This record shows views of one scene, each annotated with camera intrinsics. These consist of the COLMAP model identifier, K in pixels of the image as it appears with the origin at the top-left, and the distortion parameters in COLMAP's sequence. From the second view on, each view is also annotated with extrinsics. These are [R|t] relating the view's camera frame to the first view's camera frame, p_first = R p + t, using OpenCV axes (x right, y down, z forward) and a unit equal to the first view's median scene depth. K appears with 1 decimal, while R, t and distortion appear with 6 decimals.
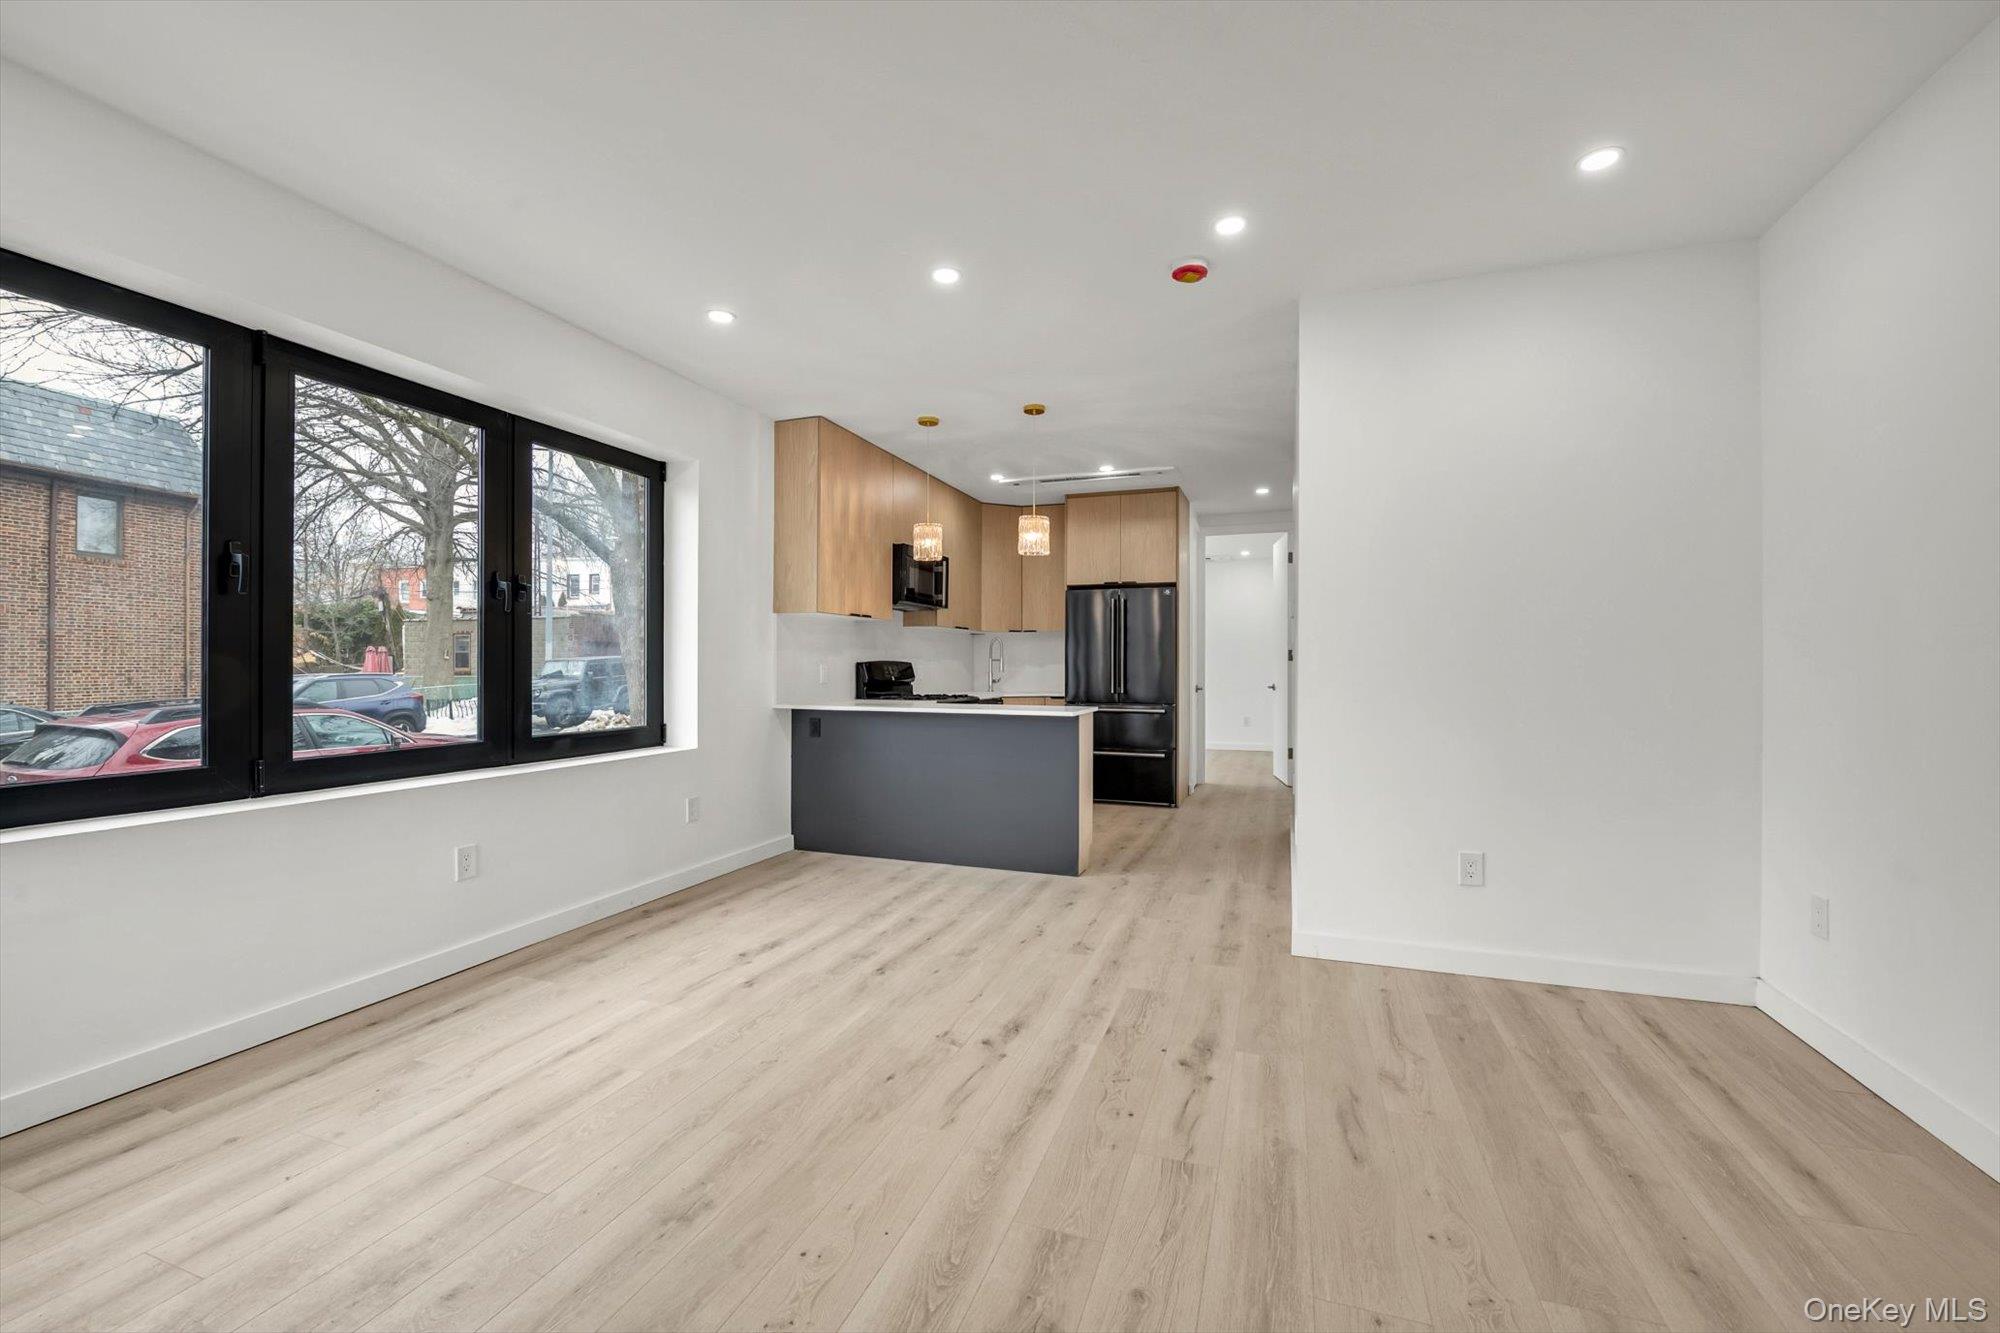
lens RADIAL K [[821.5, 0, 973.0], [0, 821.5, 654.9], [0, 0, 1]] dist [-0.010251, -0.002011]
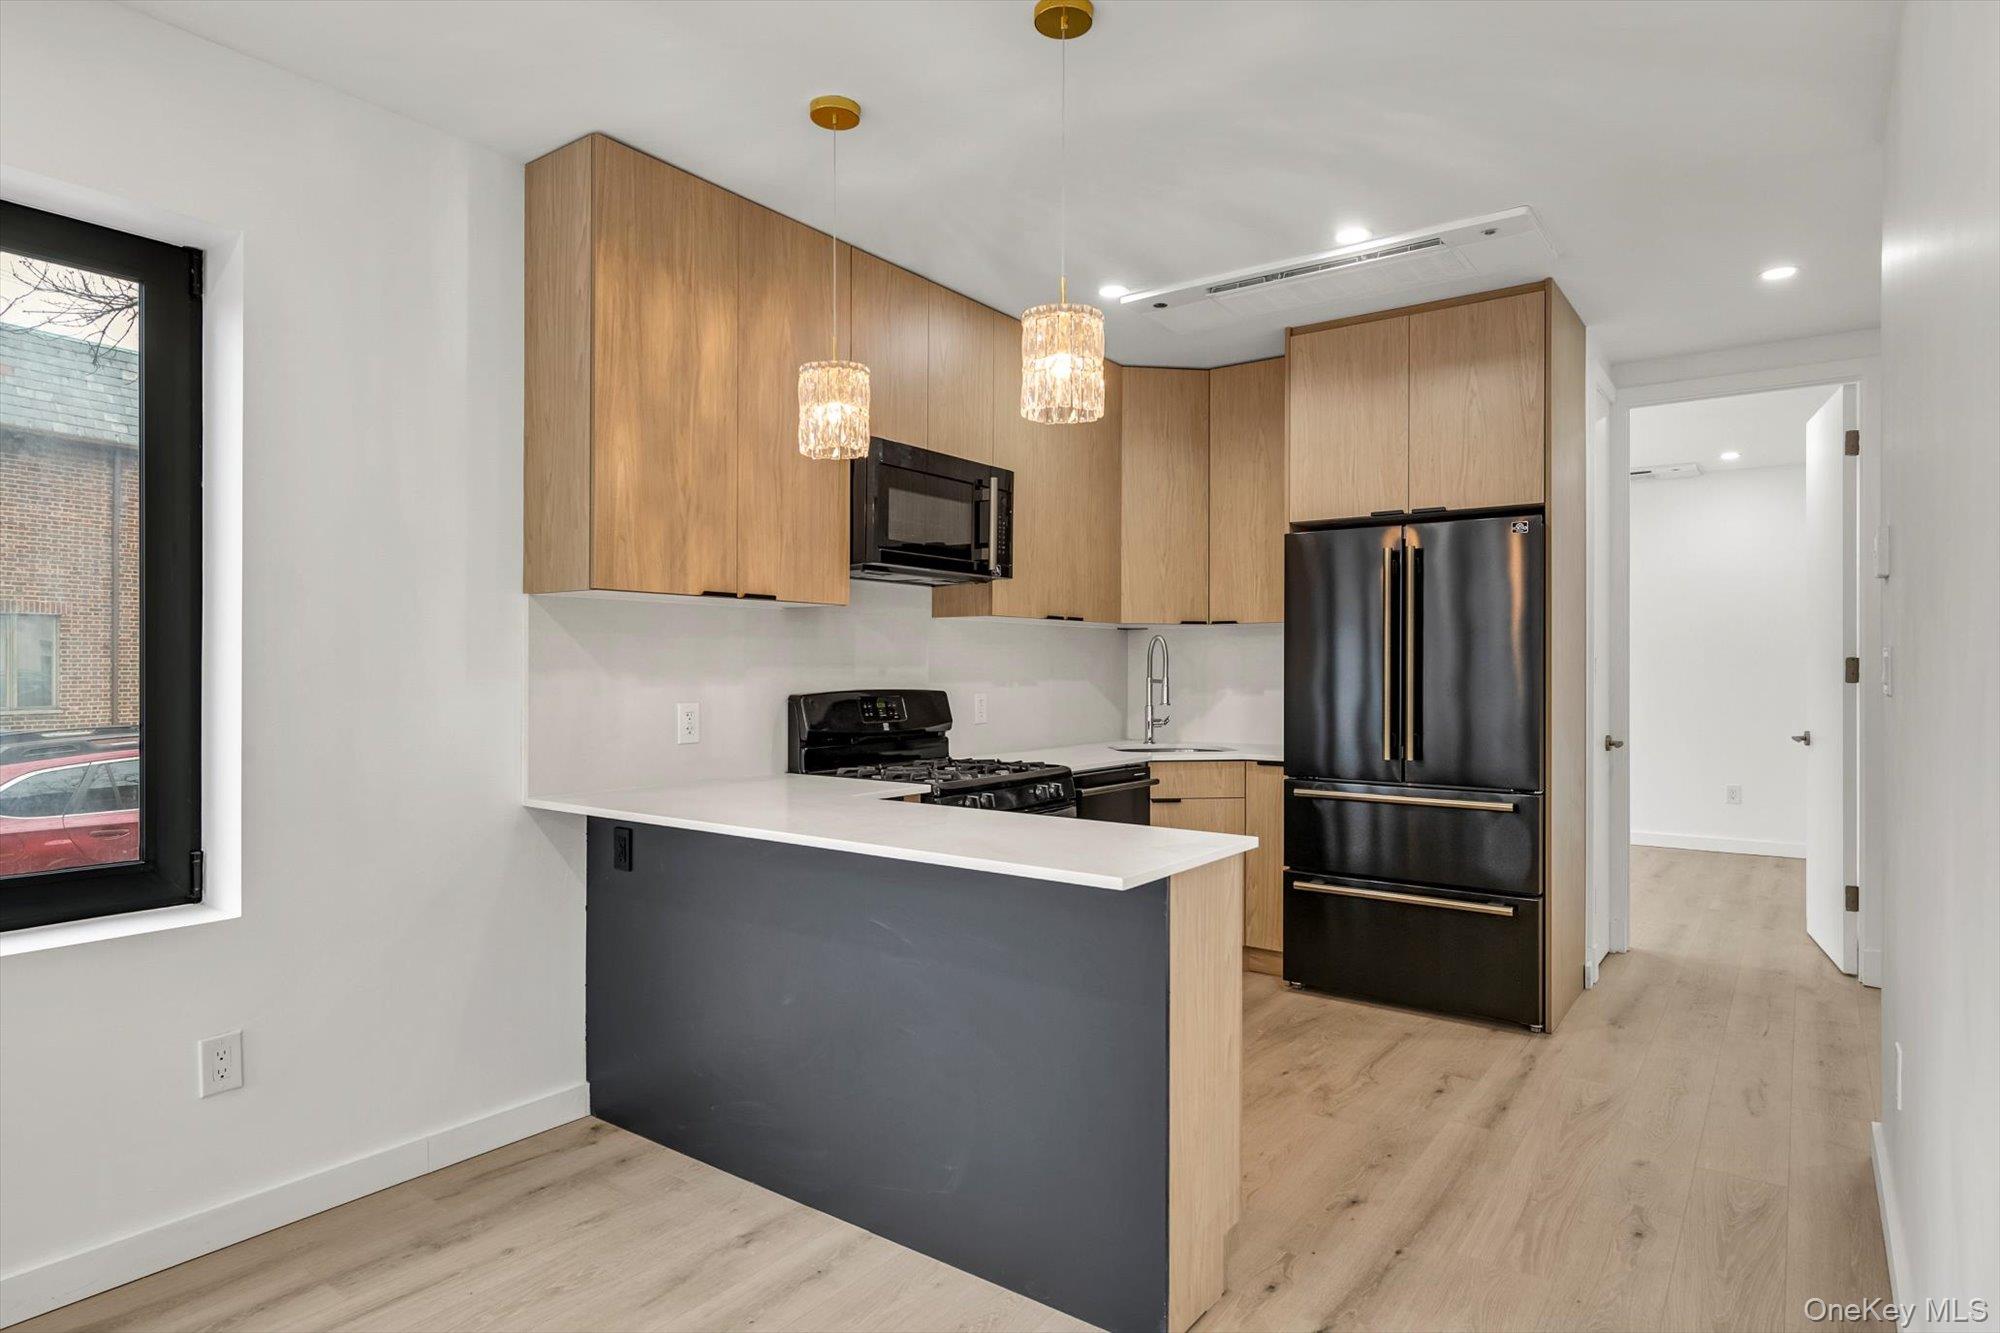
lens RADIAL K [[1092.9, 0, 987.2], [0, 1092.9, 661.5], [0, 0, 1]] dist [0.007533, 0.000793]
pose [[0.962871, -0.004026, -0.269931, 0.182072], [0.006590, 0.999941, 0.008594, -0.019868], [0.269880, -0.010053, 0.962841, 0.556756]]
